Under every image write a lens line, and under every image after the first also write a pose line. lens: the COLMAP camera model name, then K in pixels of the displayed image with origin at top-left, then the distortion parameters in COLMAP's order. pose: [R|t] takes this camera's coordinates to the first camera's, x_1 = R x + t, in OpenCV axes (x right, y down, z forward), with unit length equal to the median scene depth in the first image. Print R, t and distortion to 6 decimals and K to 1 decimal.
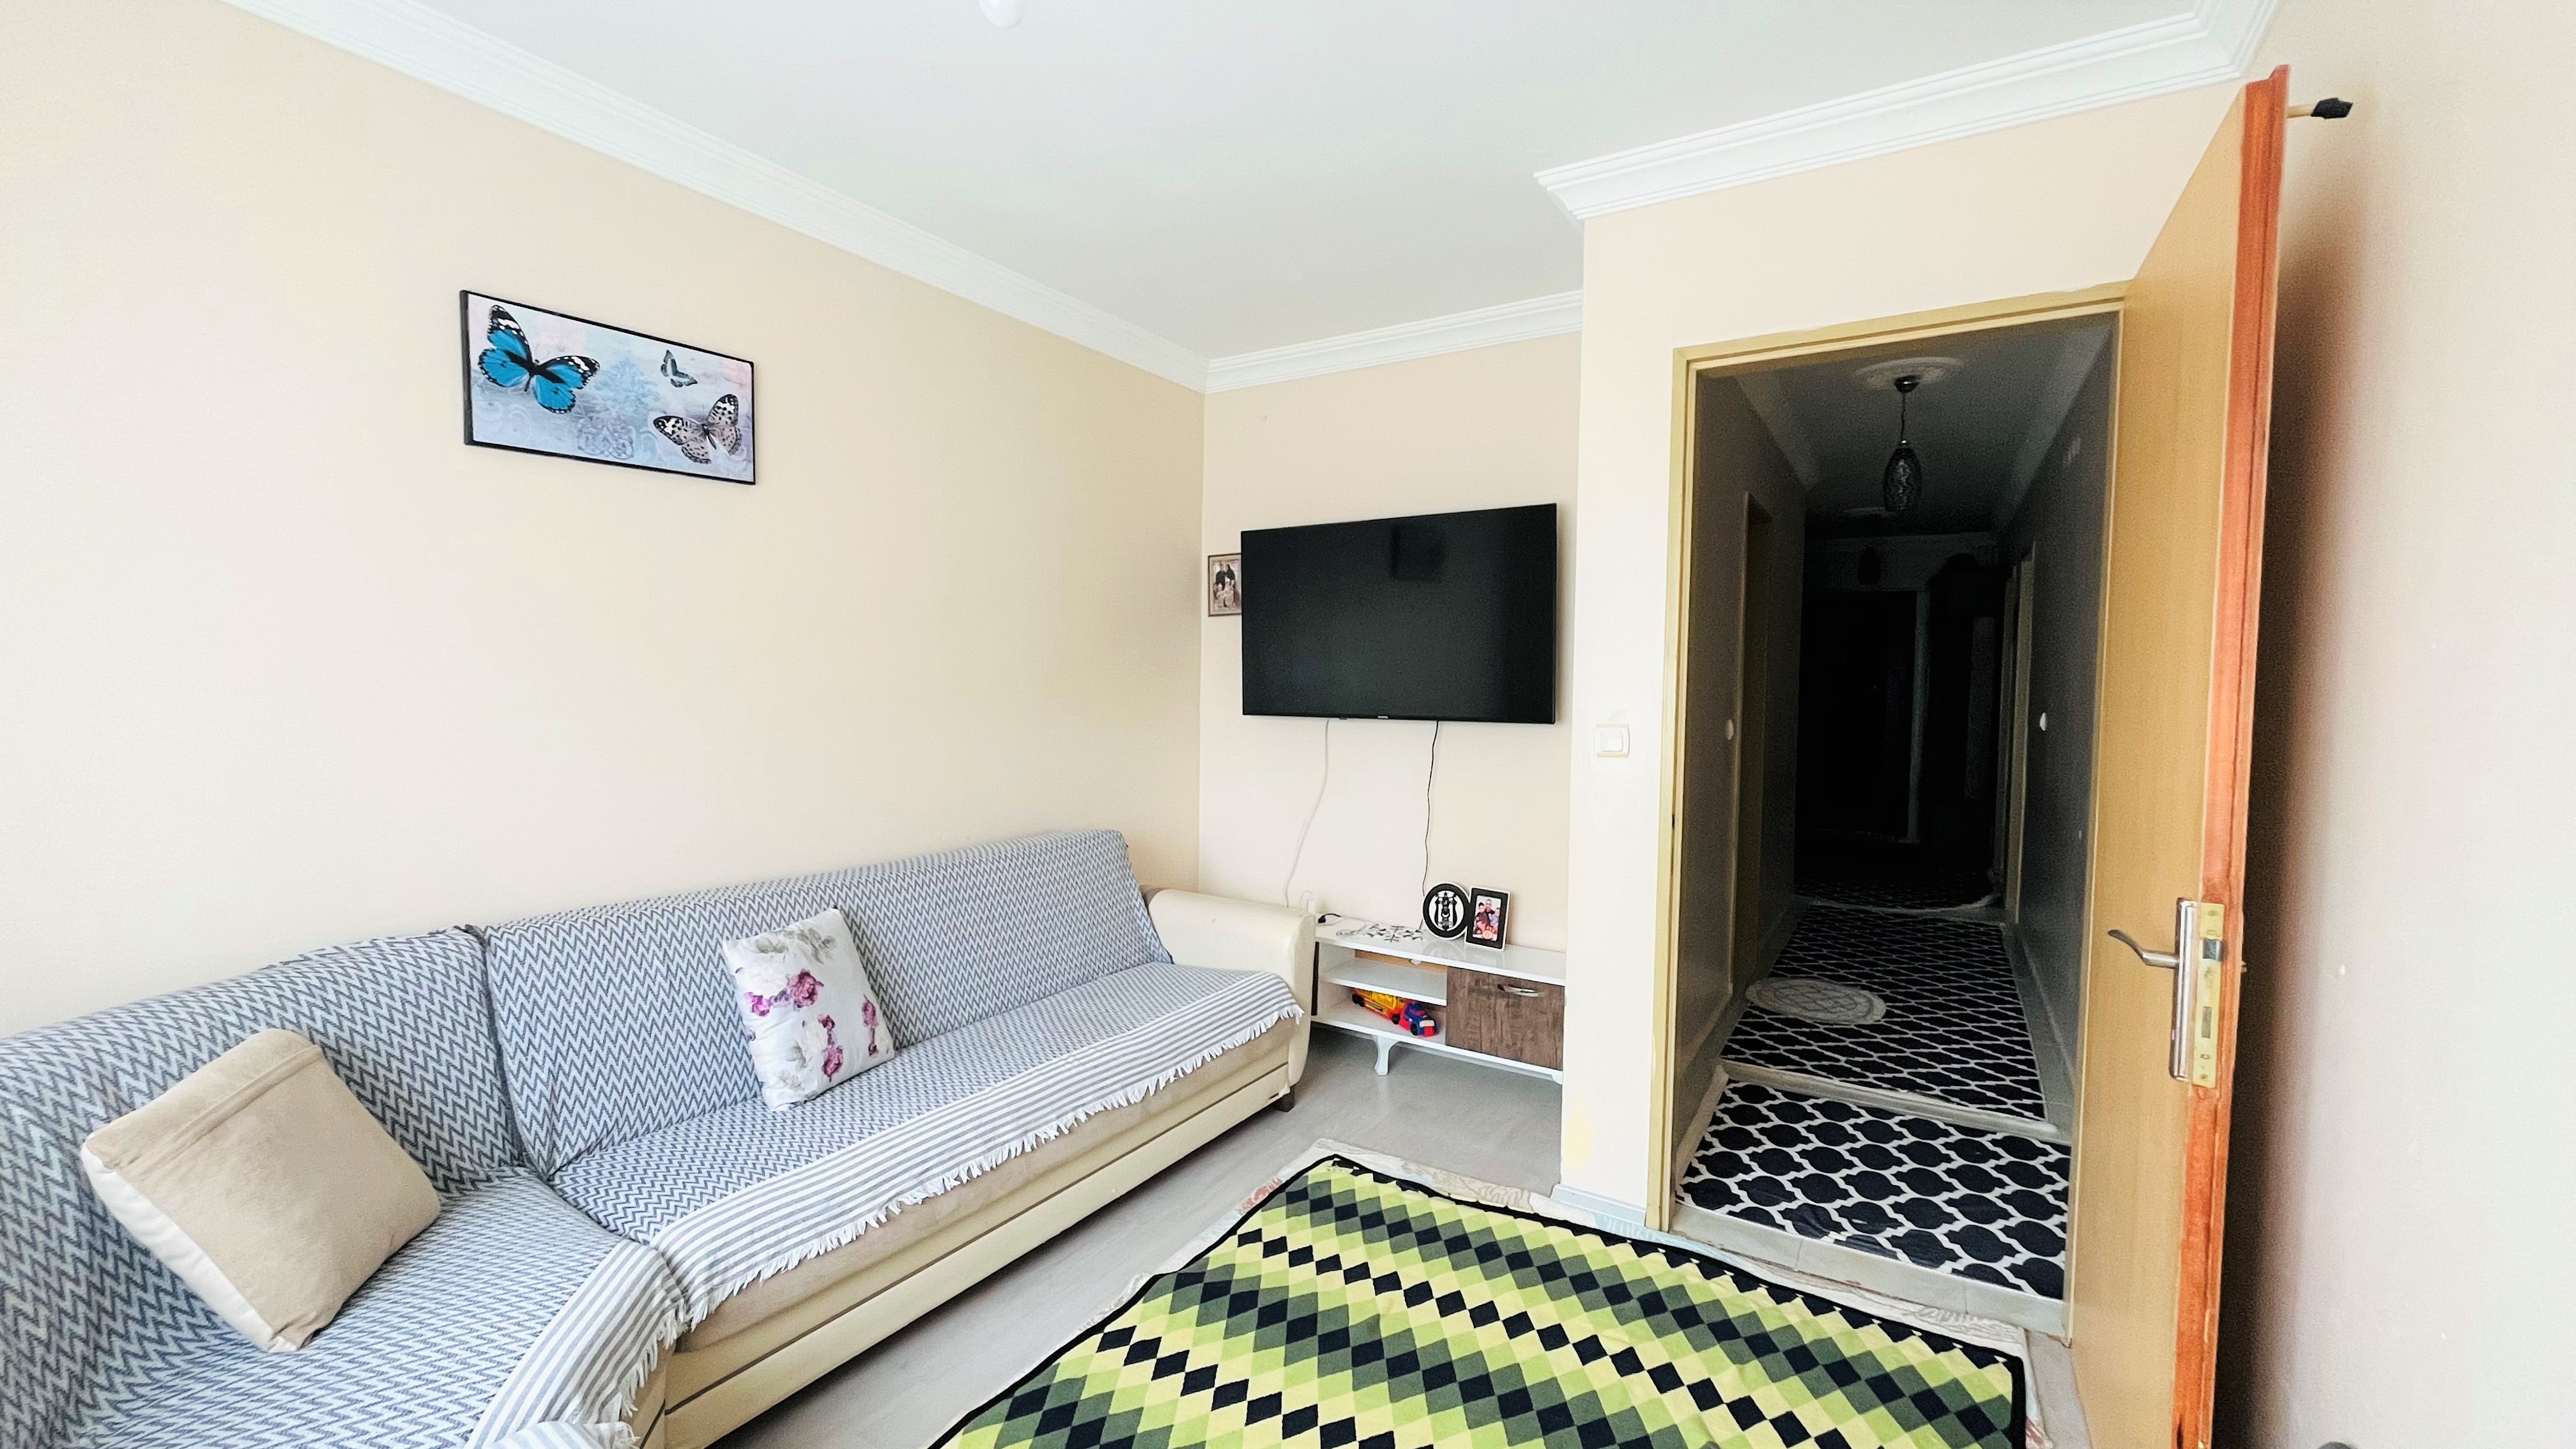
lens RADIAL K [[1041.4, 0, 1281.2], [0, 1041.4, 718.5], [0, 0, 1]] dist [-0.001055, -0.000045]
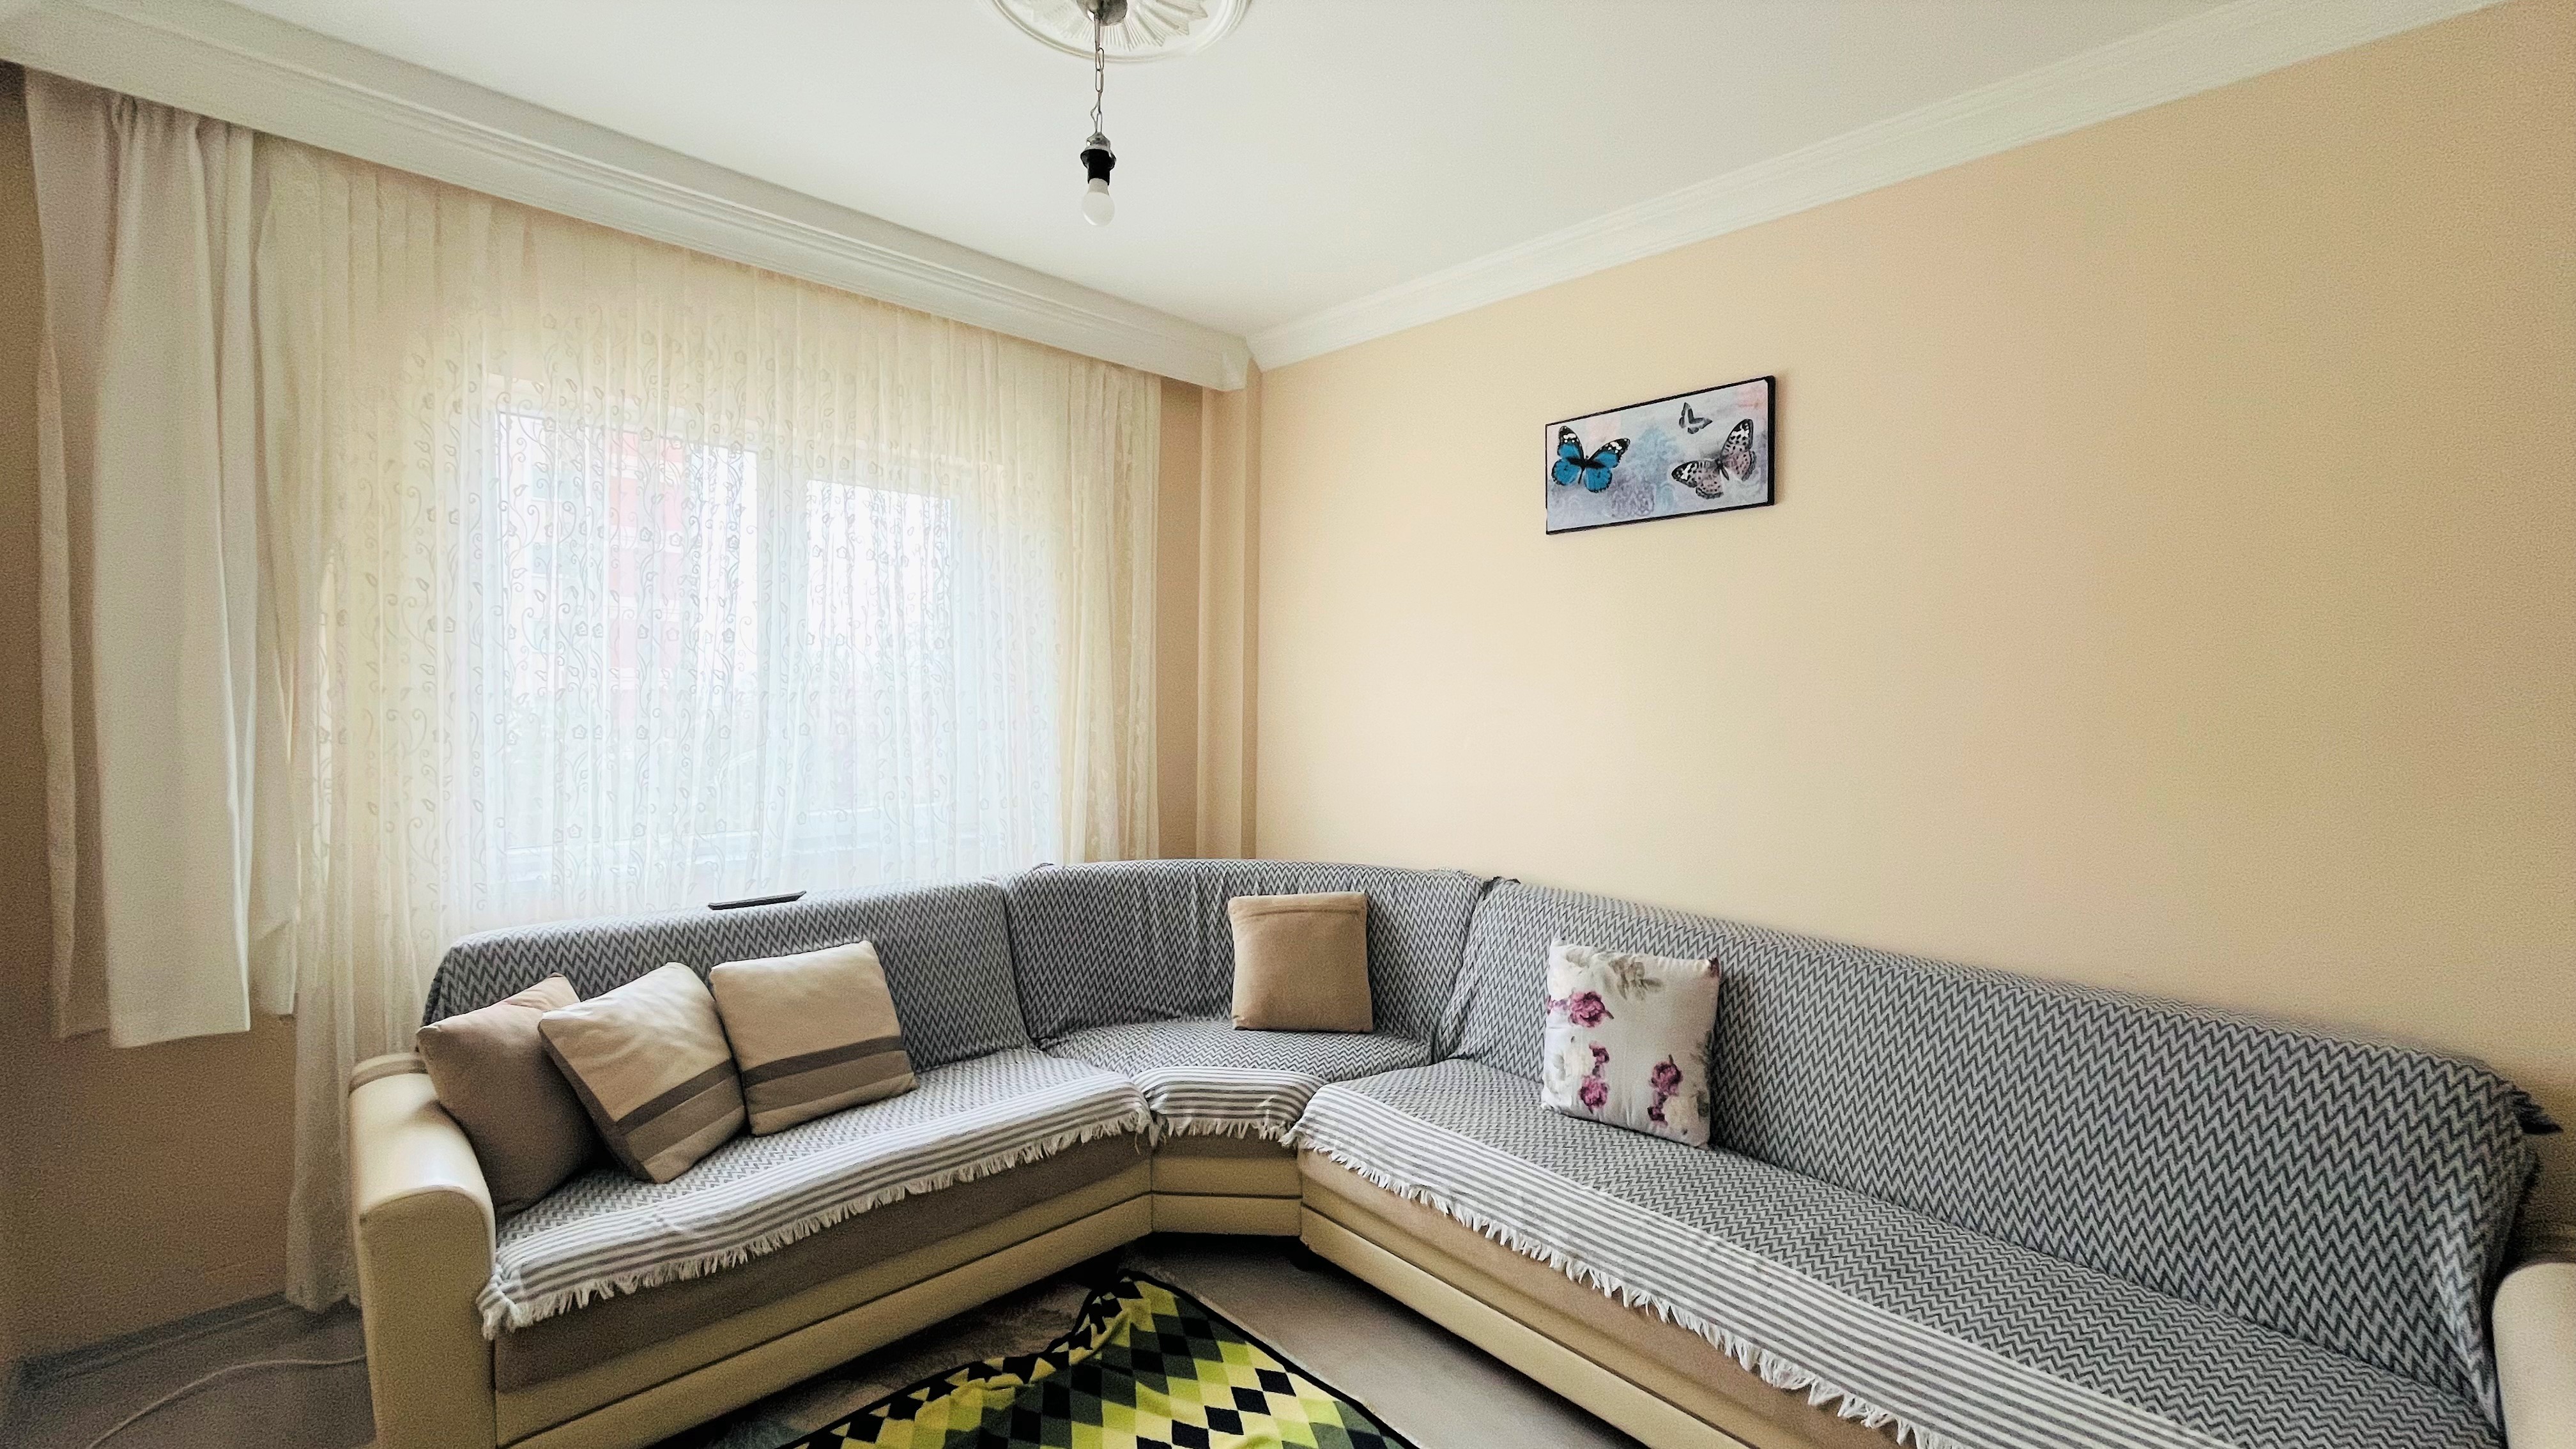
lens RADIAL K [[1041.4, 0, 1282.9], [0, 1041.4, 718.9], [0, 0, 1]] dist [-0.001055, -0.000045]
pose [[-0.245532, 0.011422, -0.969321, 0.578854], [-0.061464, 0.997735, 0.027326, -0.032256], [0.967438, 0.066288, -0.244274, 0.909297]]
